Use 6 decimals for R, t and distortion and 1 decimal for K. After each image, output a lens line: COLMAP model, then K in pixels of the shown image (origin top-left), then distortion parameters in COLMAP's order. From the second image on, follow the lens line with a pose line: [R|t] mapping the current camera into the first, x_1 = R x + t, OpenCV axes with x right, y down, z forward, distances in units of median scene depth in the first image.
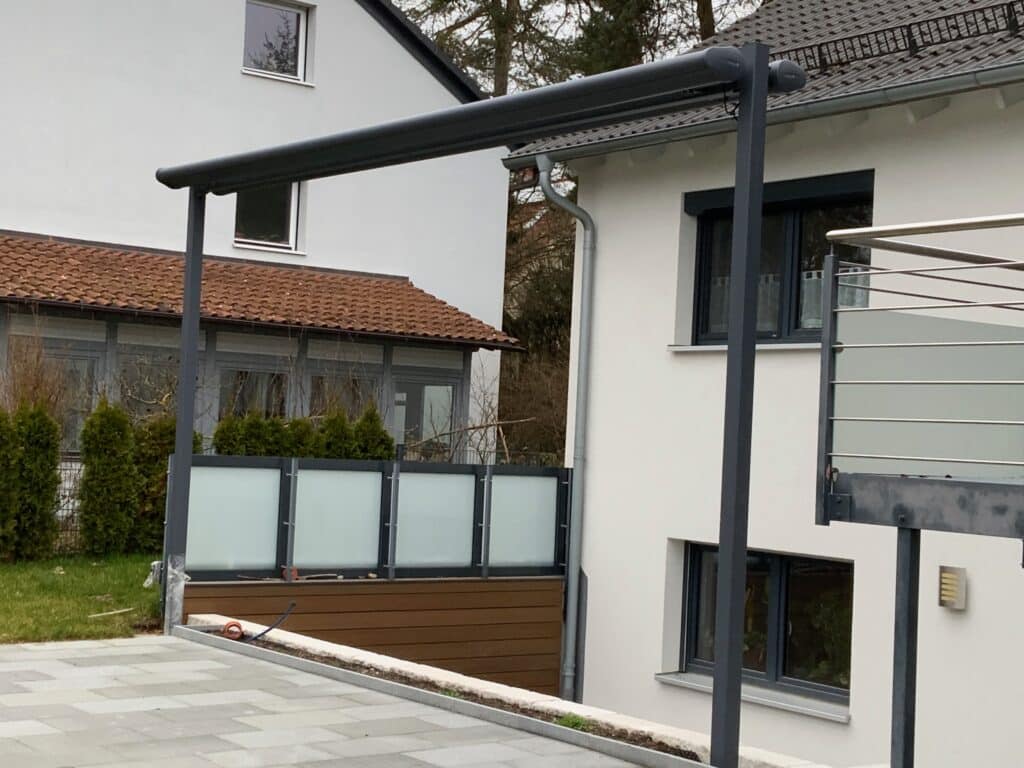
lens RADIAL K [[1688.0, 0, 512.0], [0, 1688.0, 384.0], [0, 0, 1]] dist [0.123389, 0.072147]
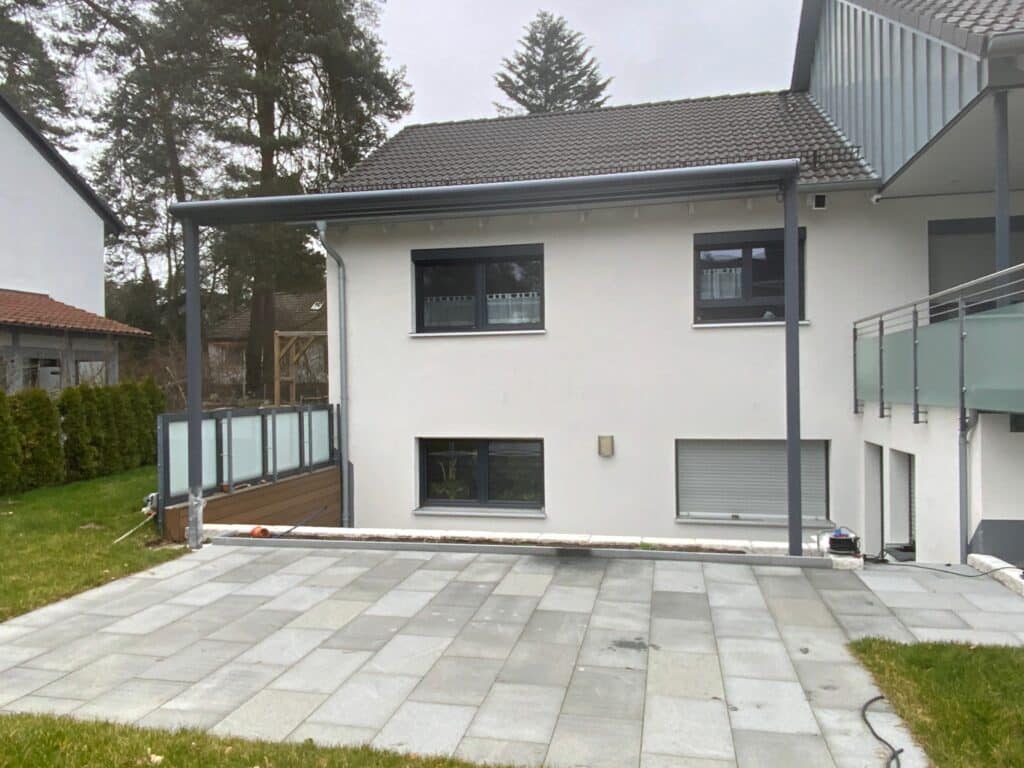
lens RADIAL K [[712.9, 0, 512.0], [0, 712.9, 384.0], [0, 0, 1]] dist [0.128403, -0.192122]
pose [[0.758228, -0.058870, 0.649326, -0.311671], [0.029171, 0.997981, 0.056417, -0.007721], [-0.651336, -0.023836, 0.758415, 0.313074]]
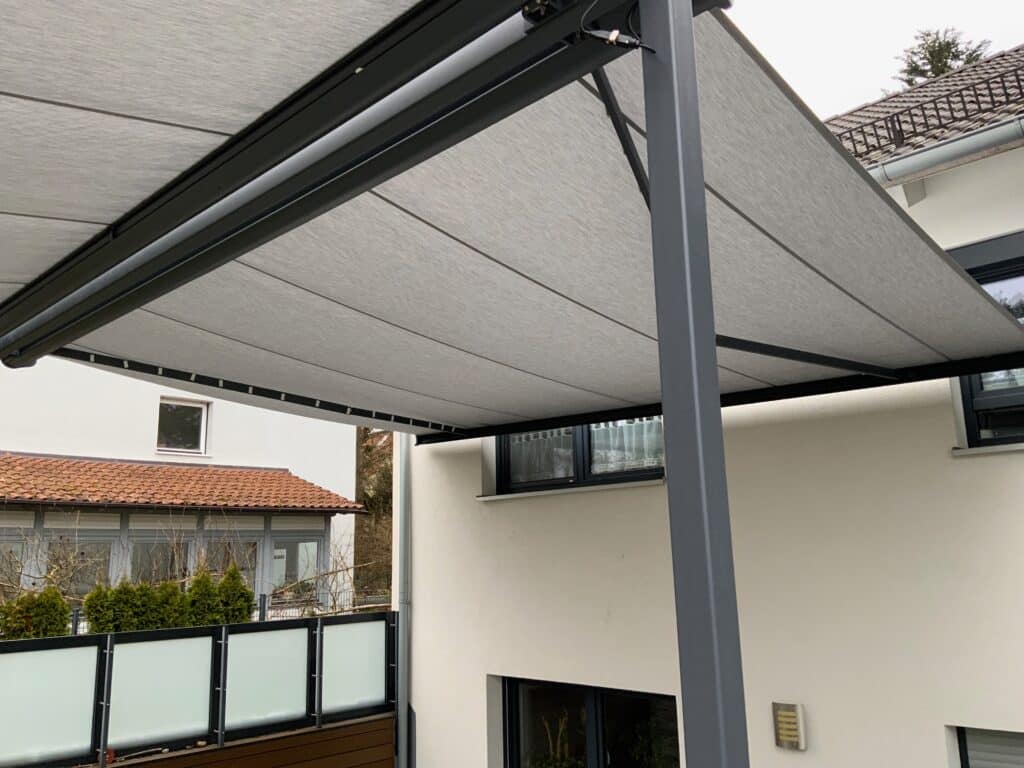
lens RADIAL K [[844.4, 0, 512.0], [0, 844.4, 384.0], [0, 0, 1]] dist [0.091215, -0.155969]
pose [[0.986079, -0.040126, 0.161362, 0.025038], [0.066874, 0.984203, -0.163925, -0.002121], [-0.152235, 0.172434, 0.973186, 0.400697]]
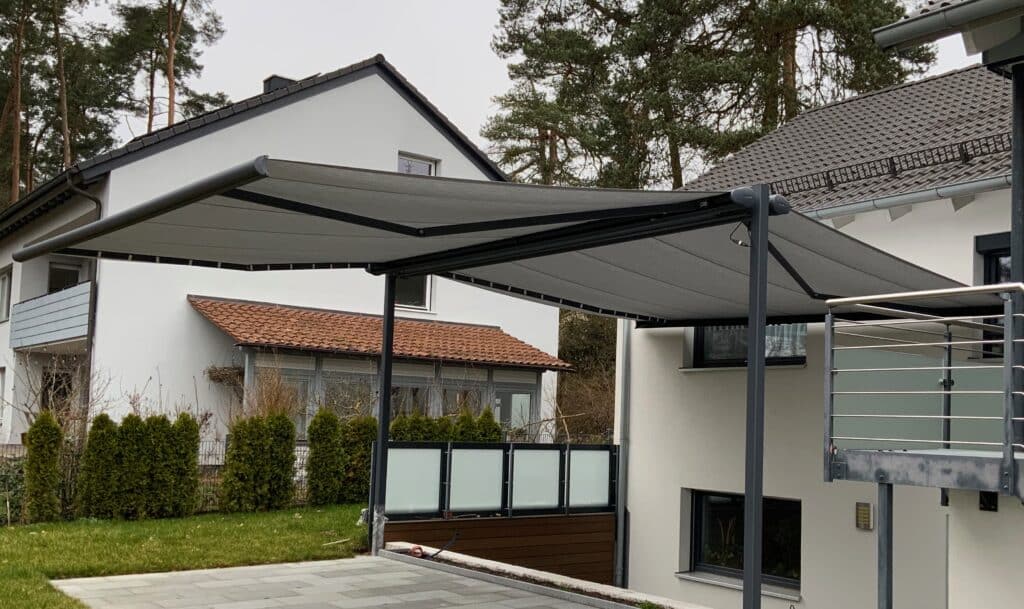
lens RADIAL K [[1045.1, 0, 590.7], [0, 1045.1, 363.1], [0, 0, 1]] dist [0.128915, 0.000810]
pose [[0.998882, -0.013725, 0.045232, -0.035135], [0.014894, 0.999561, -0.025628, -0.002991], [-0.044861, 0.026273, 0.998648, 0.003470]]
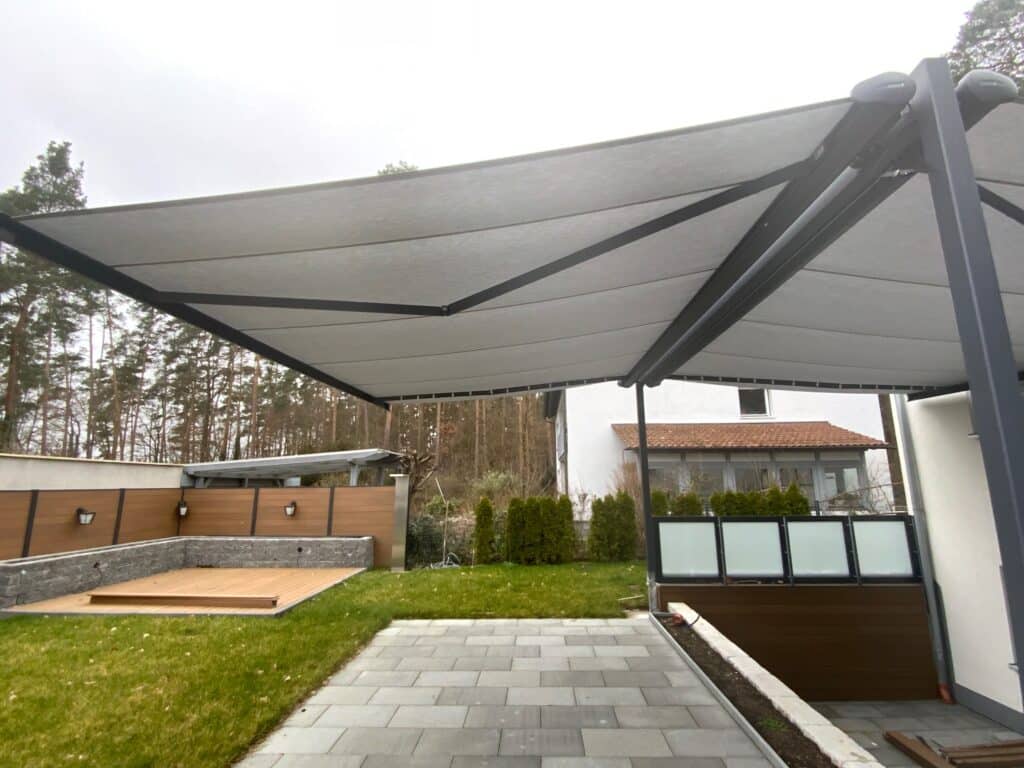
lens RADIAL K [[498.5, 0, 512.0], [0, 498.5, 384.0], [0, 0, 1]] dist [-0.002014, -0.000857]
pose [[0.767908, -0.180321, -0.614656, 0.056432], [0.063780, 0.976315, -0.206738, -0.000631], [0.637378, 0.119553, 0.761221, 0.359985]]
